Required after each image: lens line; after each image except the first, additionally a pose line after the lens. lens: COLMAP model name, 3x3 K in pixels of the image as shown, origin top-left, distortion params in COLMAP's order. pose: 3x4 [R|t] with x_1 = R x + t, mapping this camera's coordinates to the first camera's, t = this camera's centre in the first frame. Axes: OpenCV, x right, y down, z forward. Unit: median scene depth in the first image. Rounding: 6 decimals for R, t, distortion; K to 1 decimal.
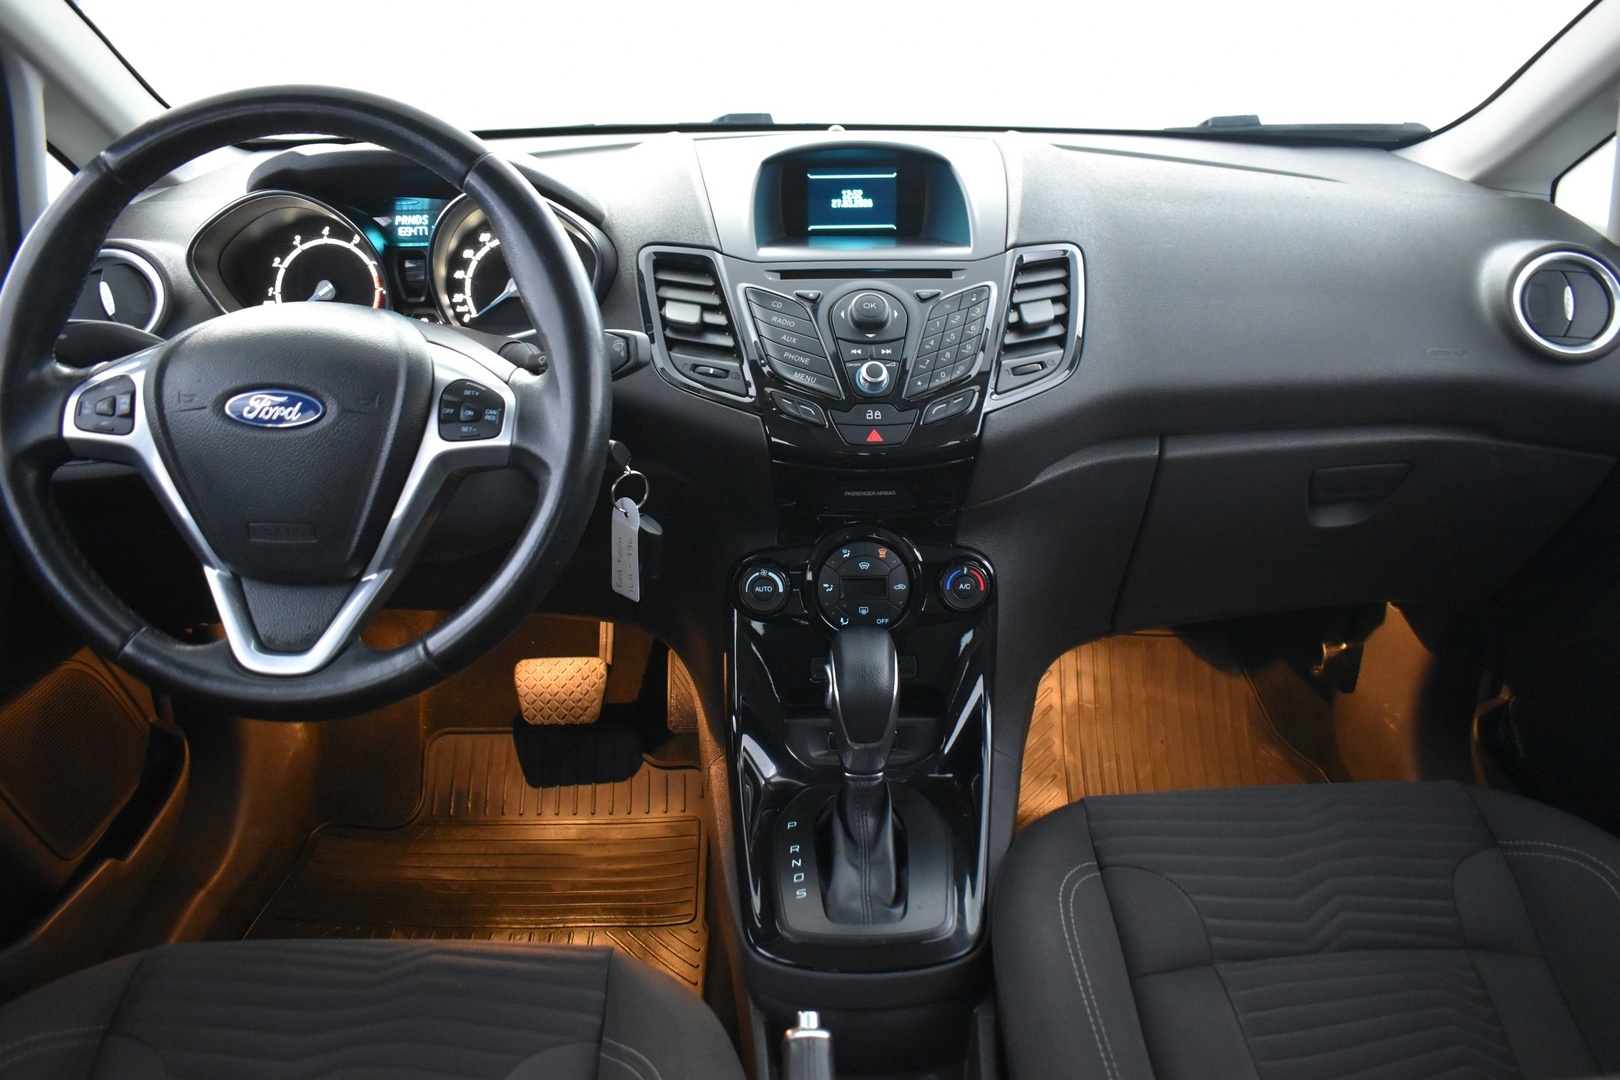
lens RADIAL K [[1250.1, 0, 810.0], [0, 1250.1, 540.0], [0, 0, 1]] dist [-0.101778, 0.000150]
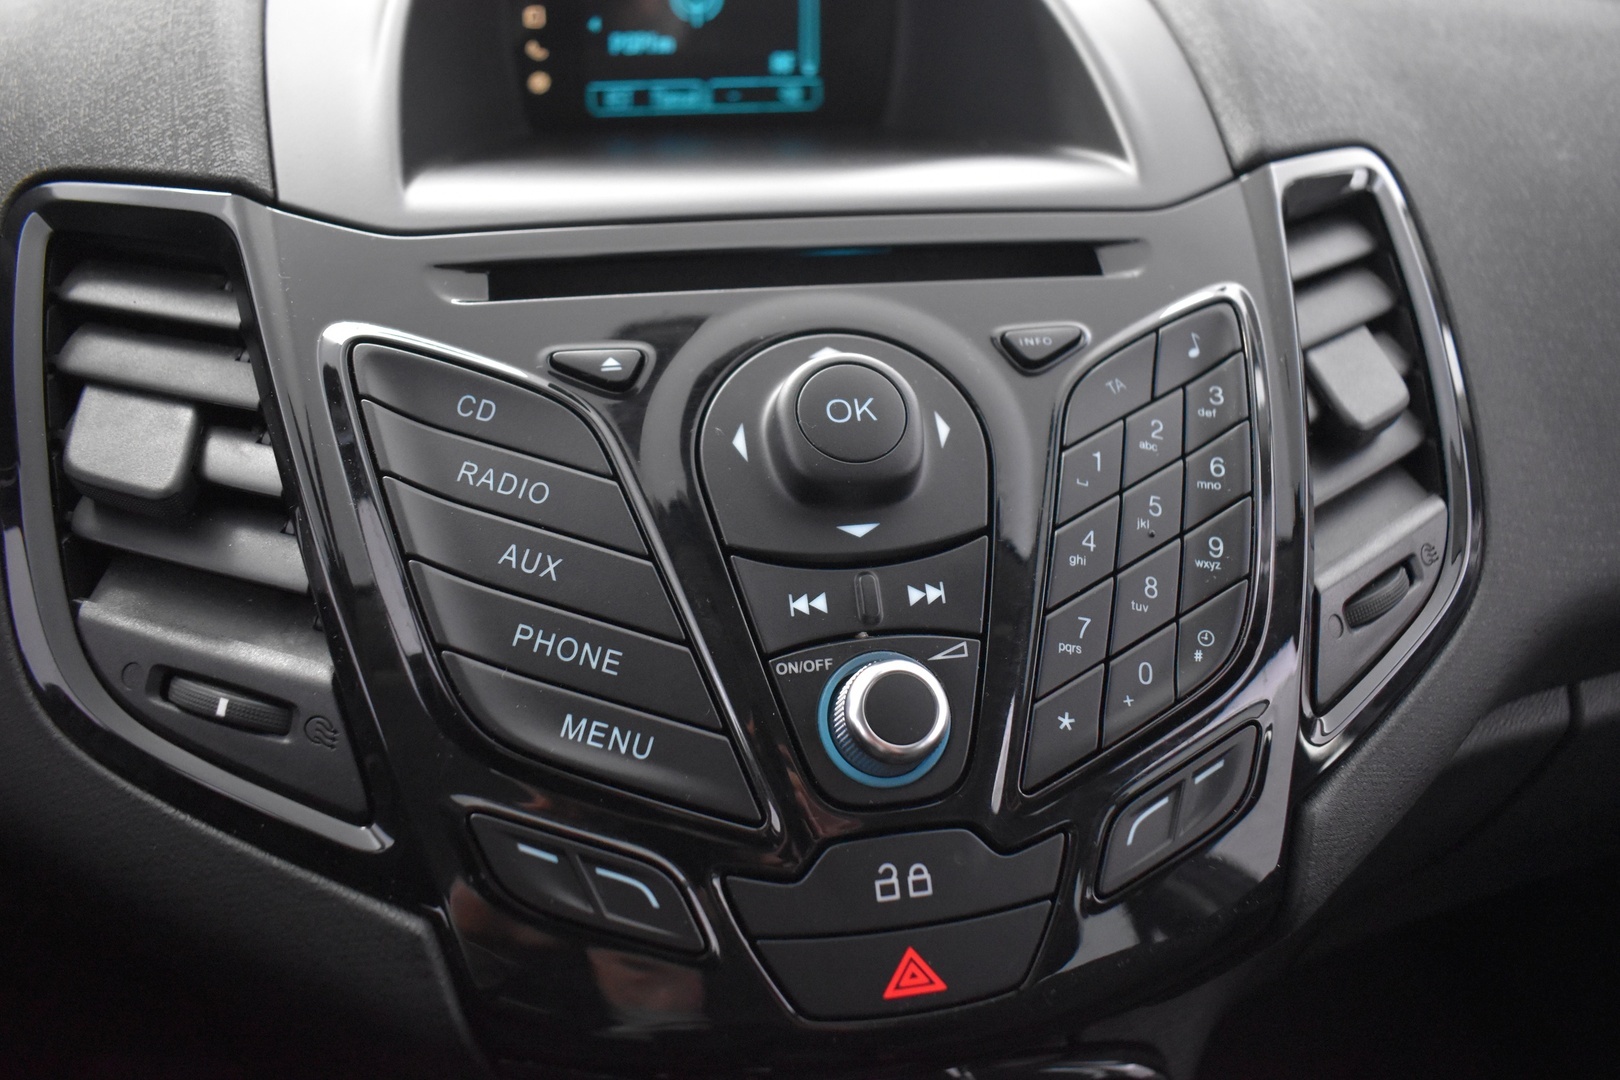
lens RADIAL K [[1250.1, 0, 810.0], [0, 1250.1, 540.0], [0, 0, 1]] dist [-0.101778, 0.000150]
pose [[0.986384, -0.058212, 0.153812, -0.000018], [0.046979, 0.996025, 0.075682, -0.177161], [-0.157607, -0.067425, 0.985197, 0.735551]]
